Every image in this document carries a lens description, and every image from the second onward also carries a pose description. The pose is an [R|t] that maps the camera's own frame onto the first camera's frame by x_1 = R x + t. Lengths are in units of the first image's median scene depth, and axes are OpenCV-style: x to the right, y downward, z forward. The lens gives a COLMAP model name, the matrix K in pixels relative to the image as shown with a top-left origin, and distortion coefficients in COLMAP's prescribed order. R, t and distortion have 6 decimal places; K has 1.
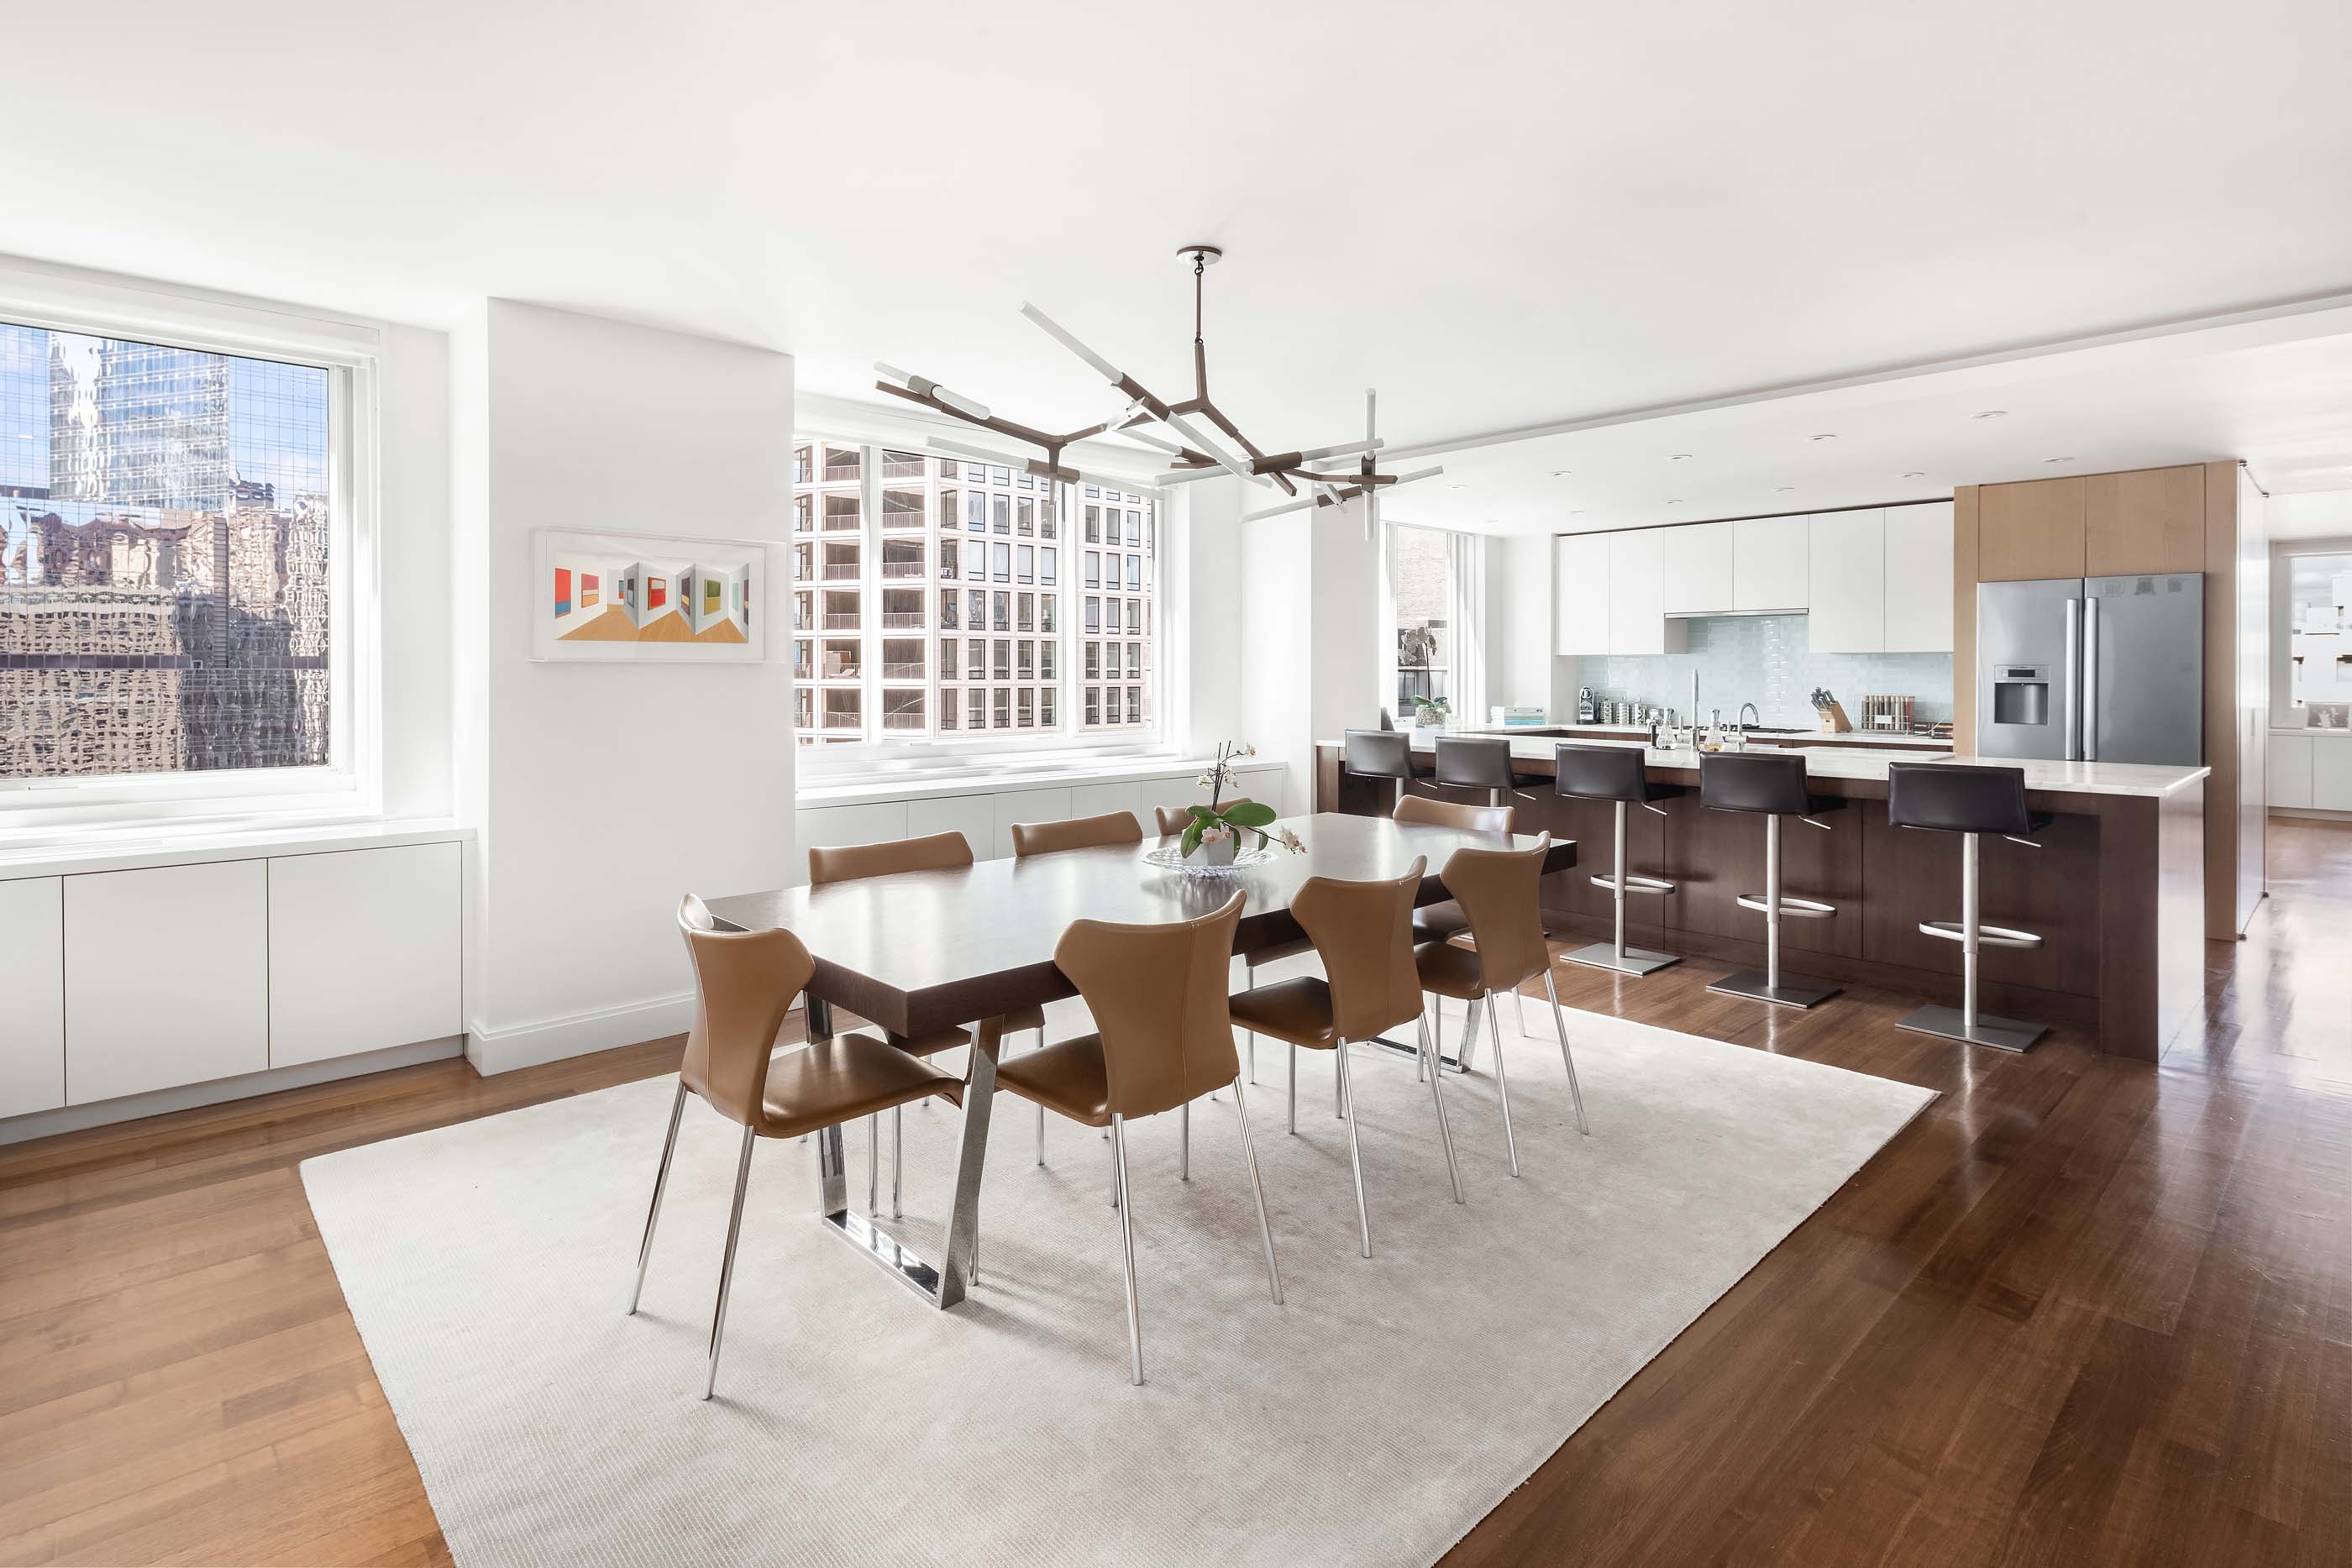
lens RADIAL K [[1153.5, 0, 1161.2], [0, 1153.5, 783.6], [0, 0, 1]] dist [-0.013488, 0.002748]
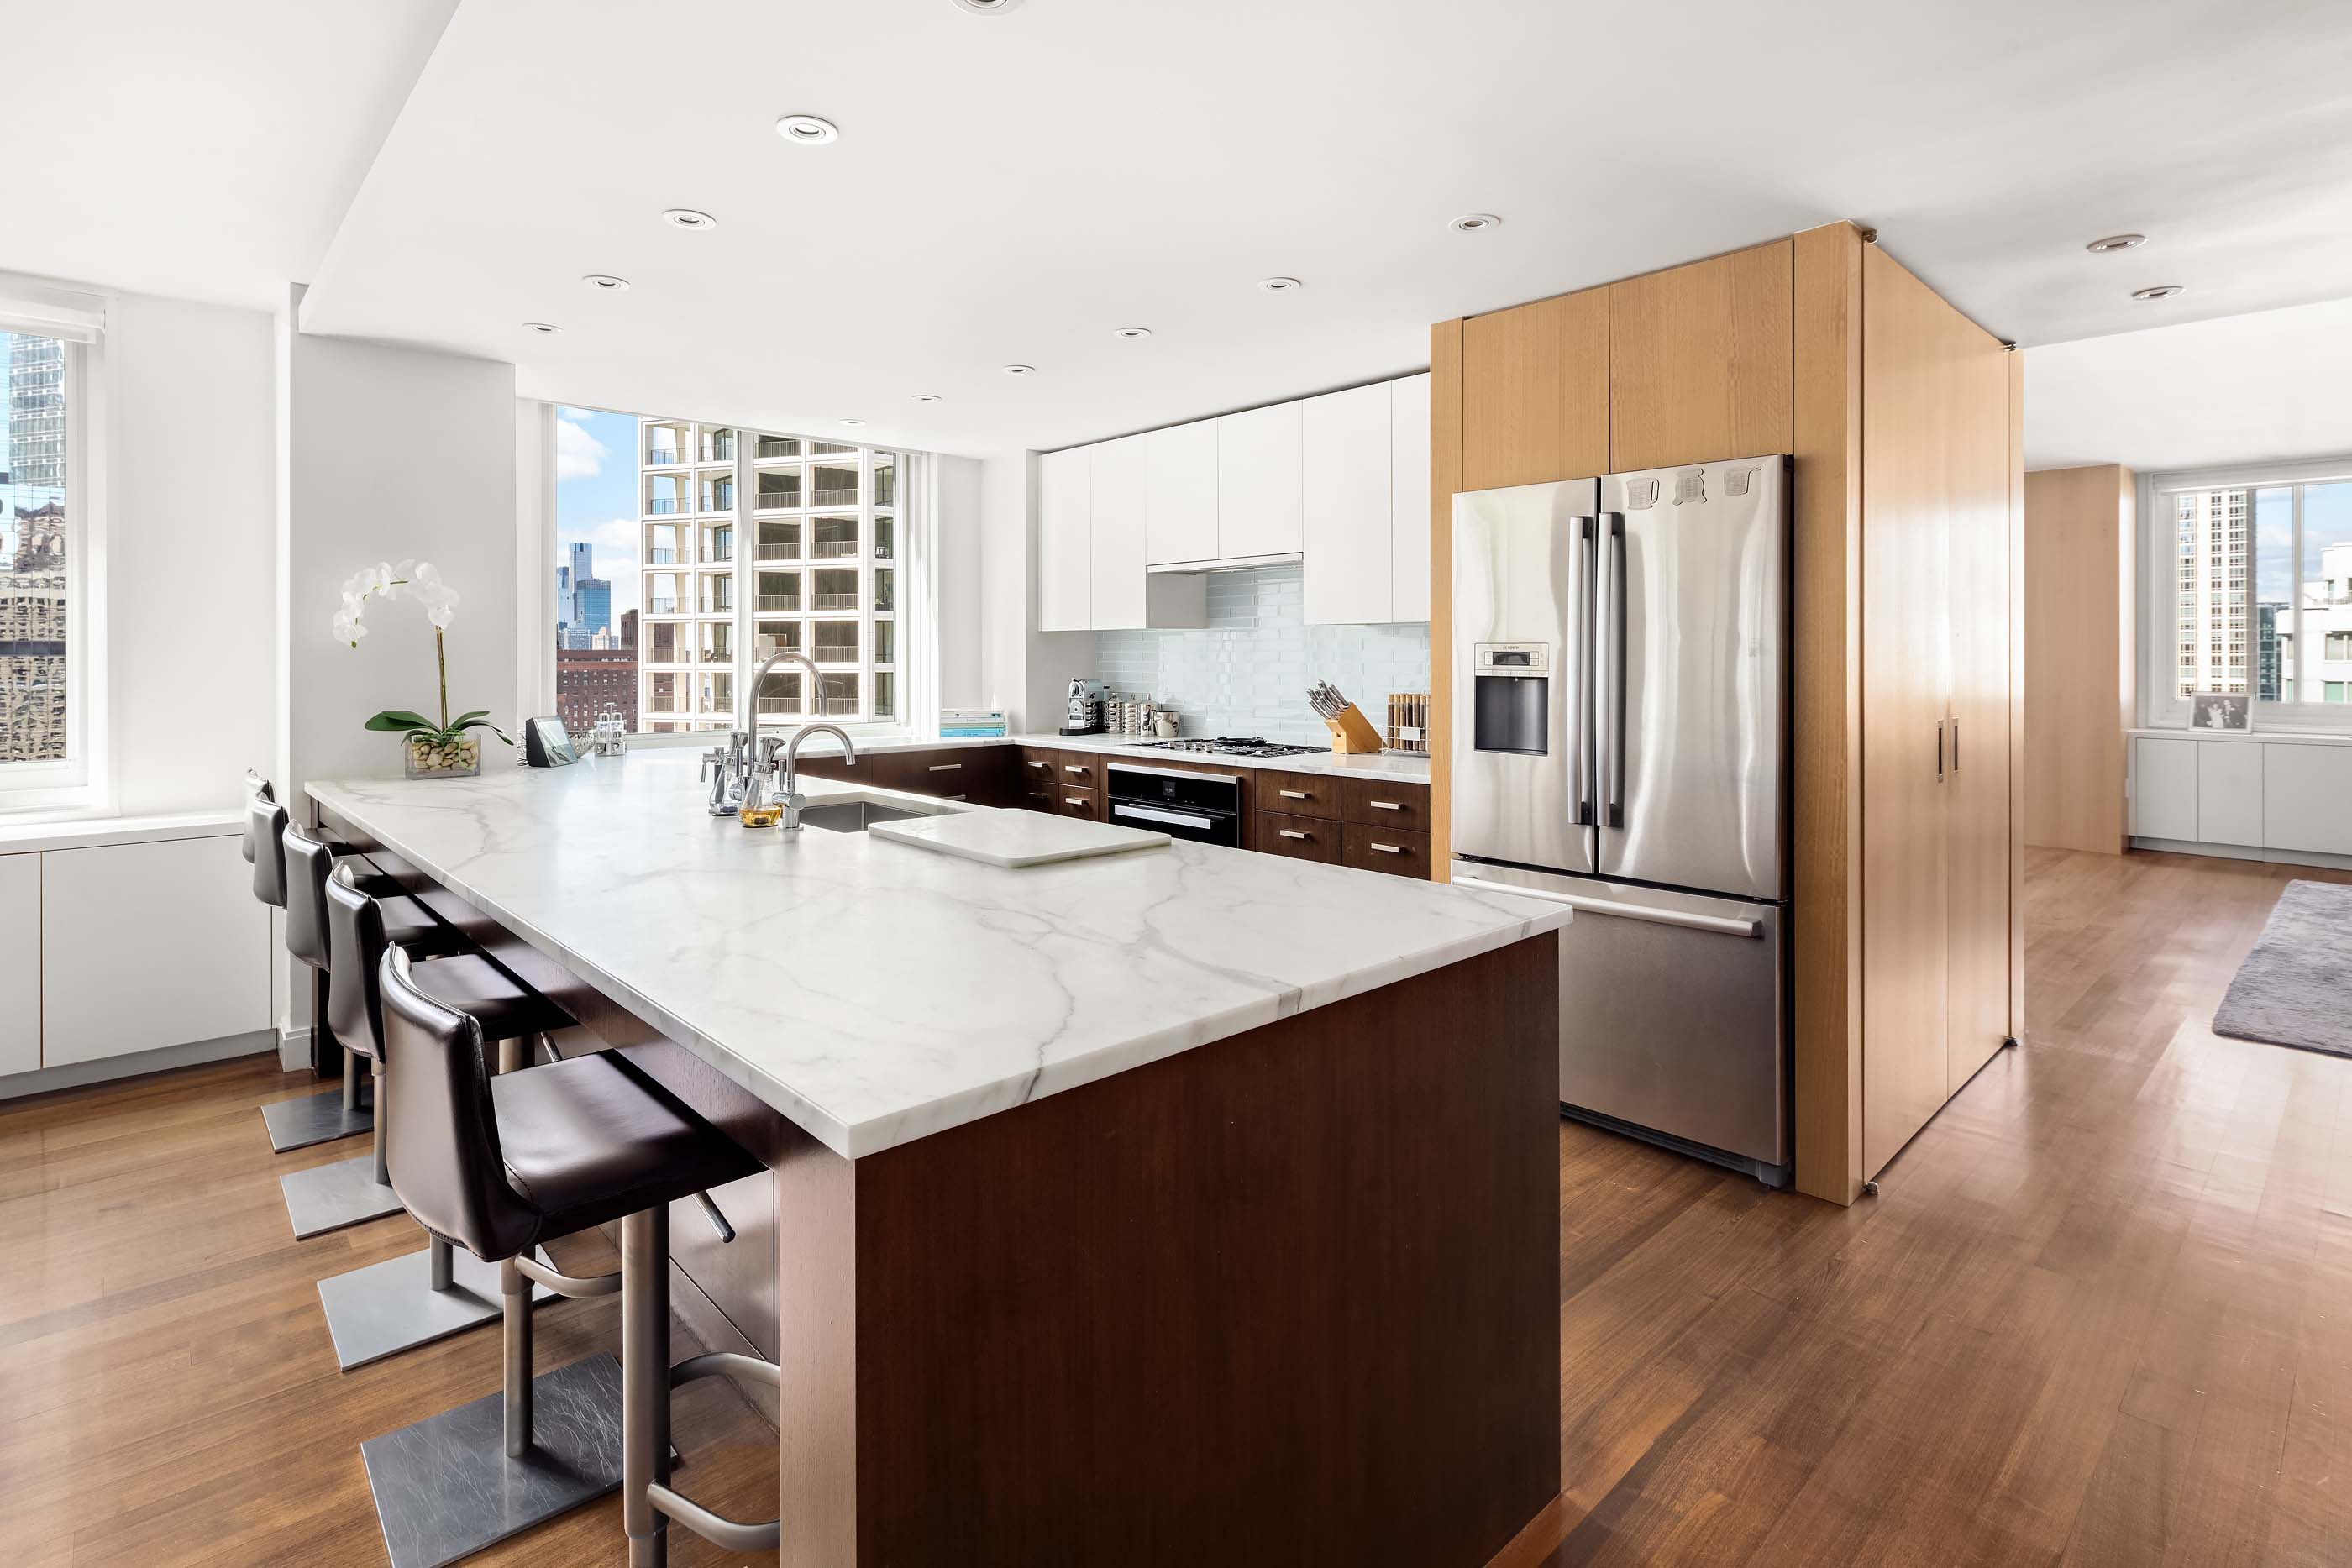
lens RADIAL K [[1153.5, 0, 1160.0], [0, 1153.5, 770.1], [0, 0, 1]] dist [-0.013488, 0.002748]
pose [[0.999990, -0.003858, -0.002398, 0.123059], [0.003867, 0.999985, 0.003875, -0.009733], [0.002383, -0.003884, 0.999990, 0.095937]]
